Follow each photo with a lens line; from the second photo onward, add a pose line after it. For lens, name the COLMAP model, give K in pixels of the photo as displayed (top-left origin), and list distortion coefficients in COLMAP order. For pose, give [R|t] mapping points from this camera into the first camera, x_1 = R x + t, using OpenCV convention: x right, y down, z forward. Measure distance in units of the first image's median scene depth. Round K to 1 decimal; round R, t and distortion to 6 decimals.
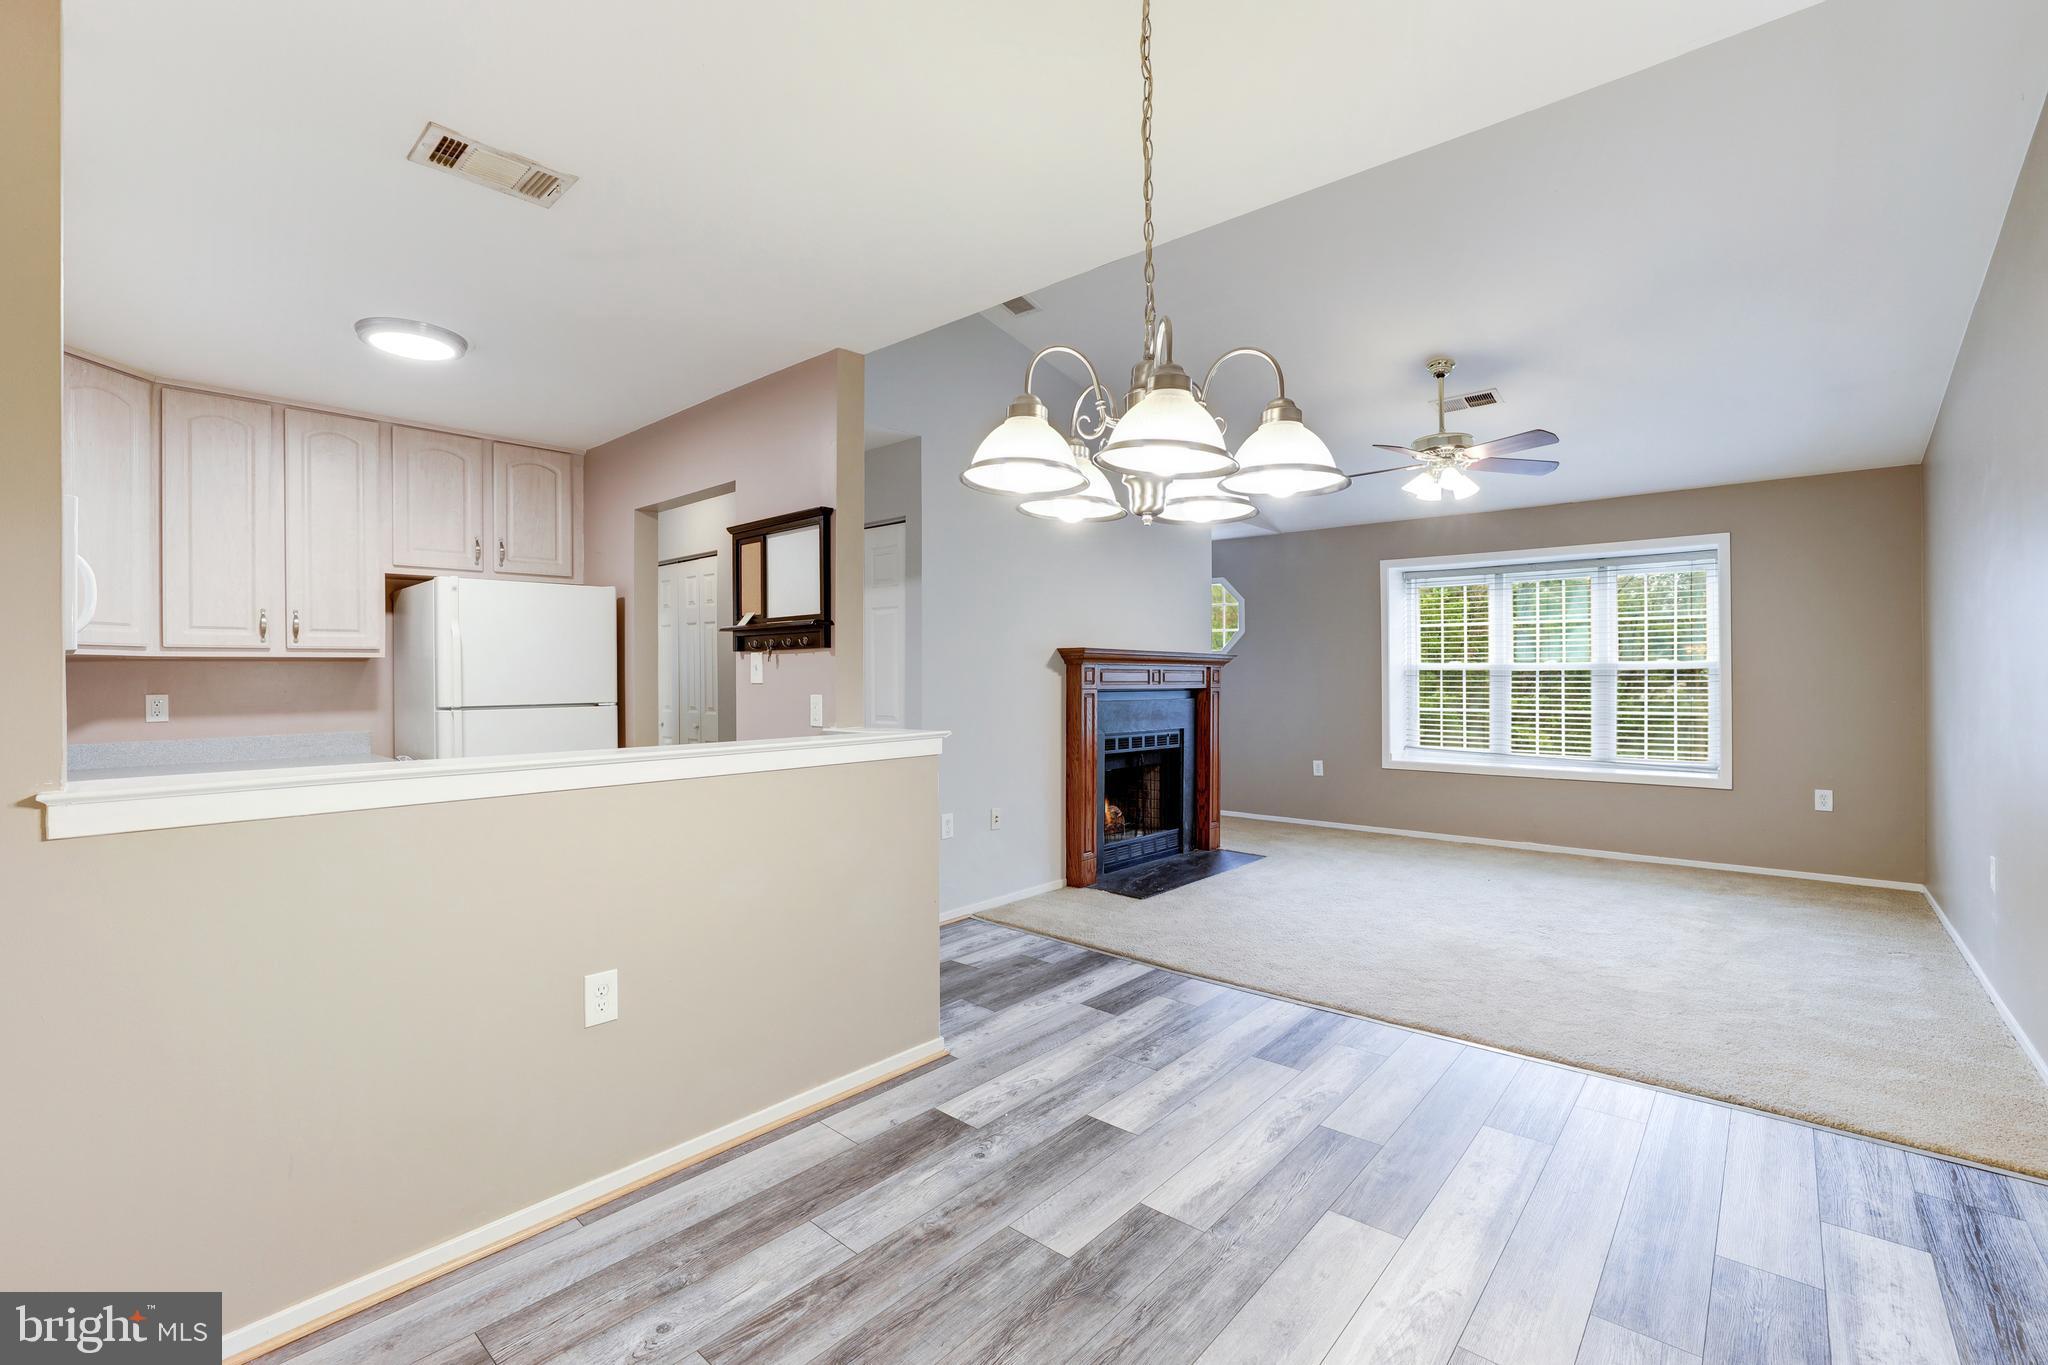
lens RADIAL K [[885.6, 0, 1024.4], [0, 885.6, 674.5], [0, 0, 1]] dist [-0.053515, 0.019644]
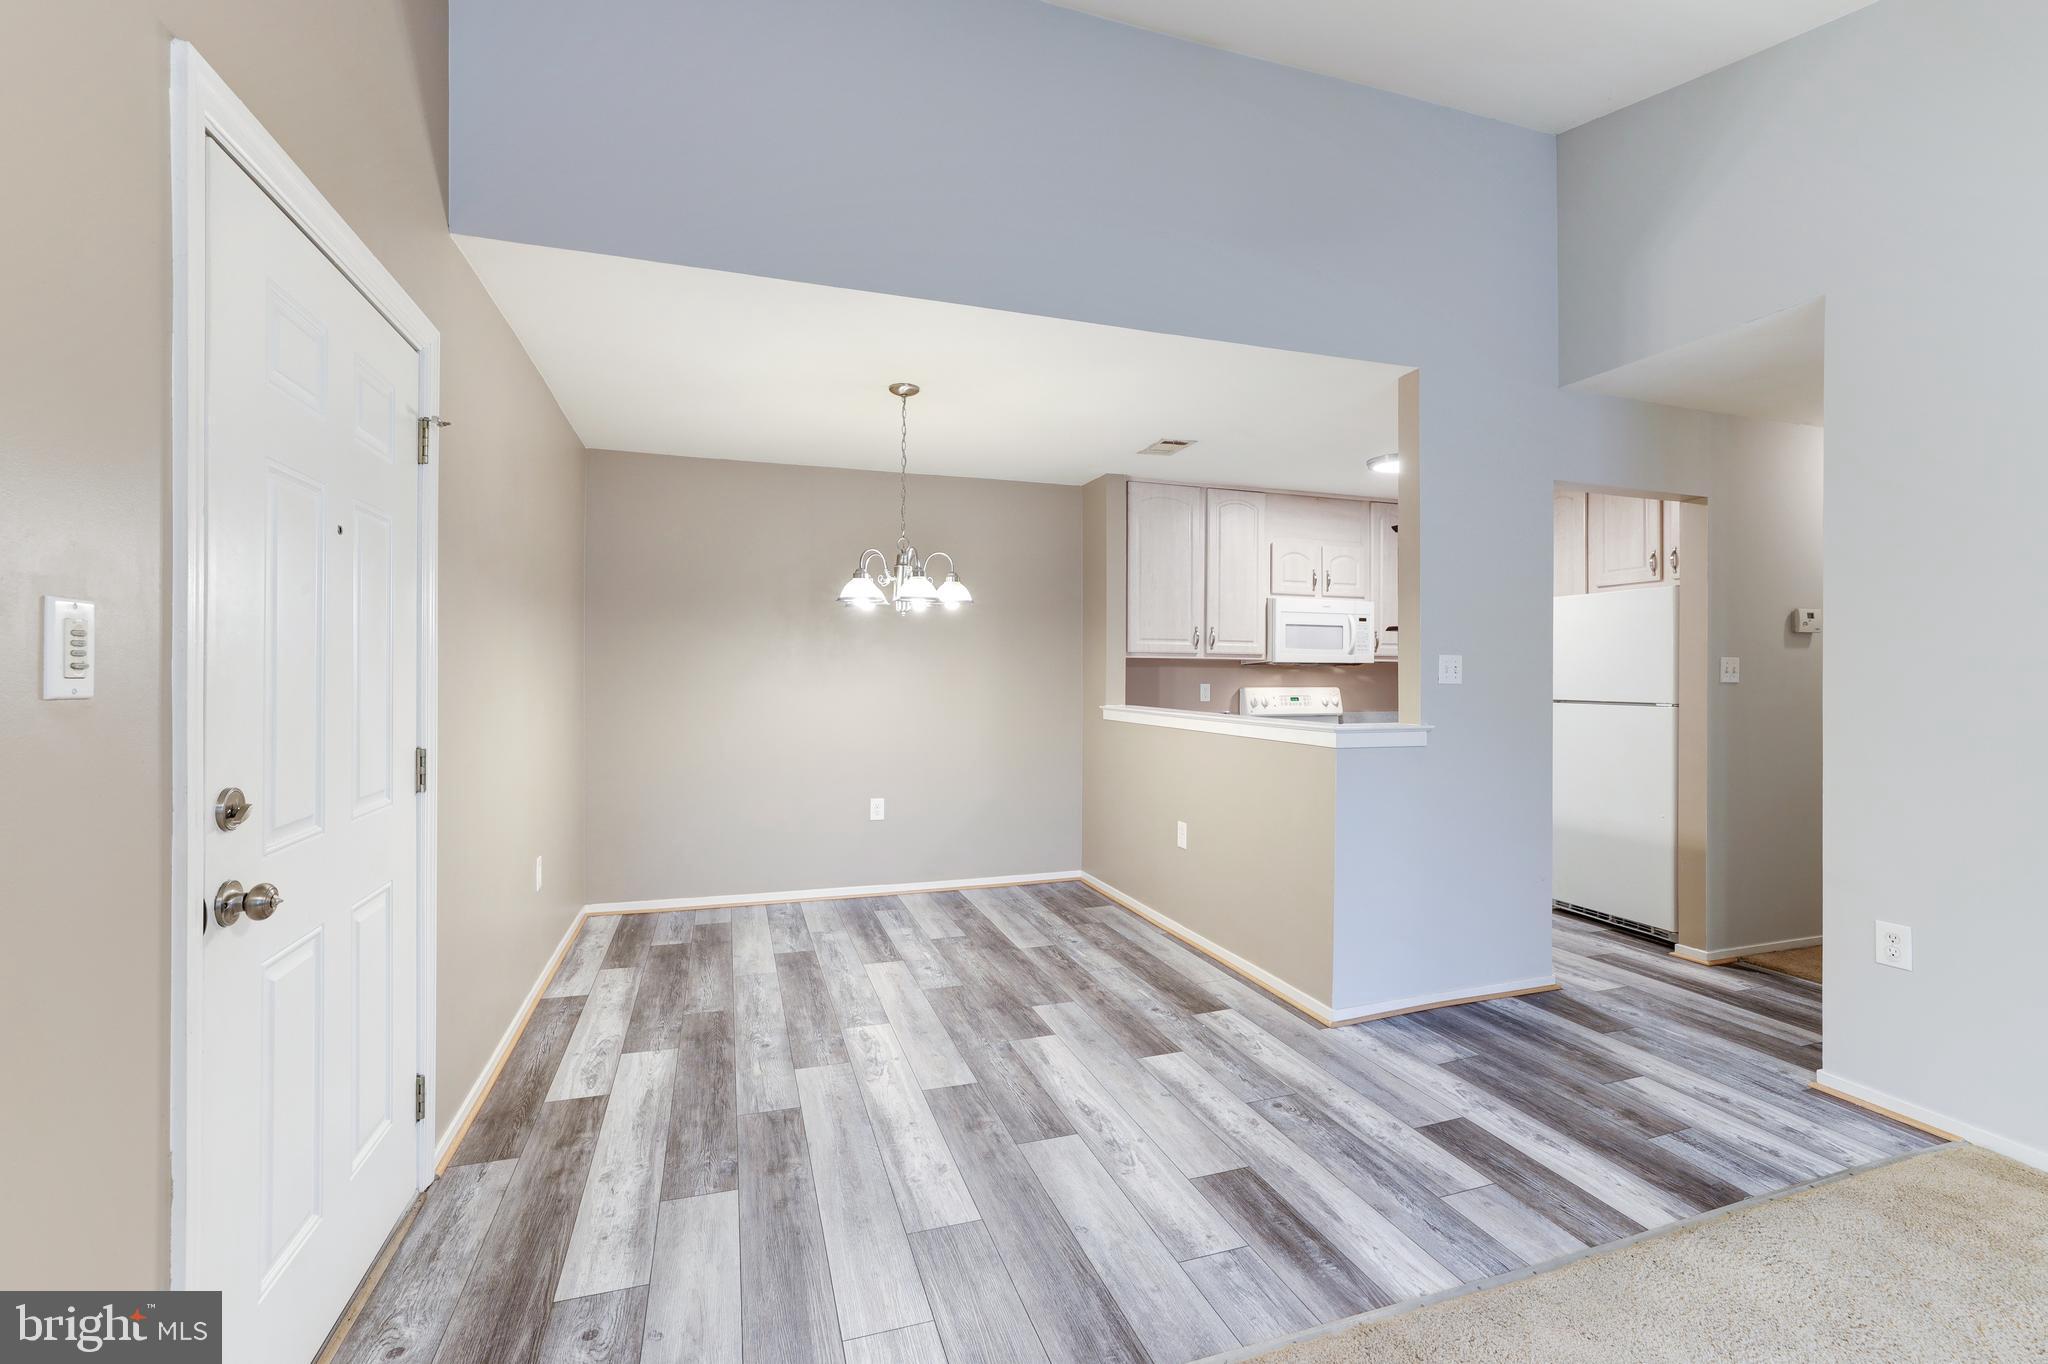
lens RADIAL K [[879.7, 0, 1022.5], [0, 879.7, 670.1], [0, 0, 1]] dist [-0.036073, 0.021732]
pose [[-0.500612, 0.000094, -0.865672, 0.623591], [-0.003084, 0.999993, 0.001893, -0.003809], [0.865666, 0.003617, -0.500608, 0.732710]]
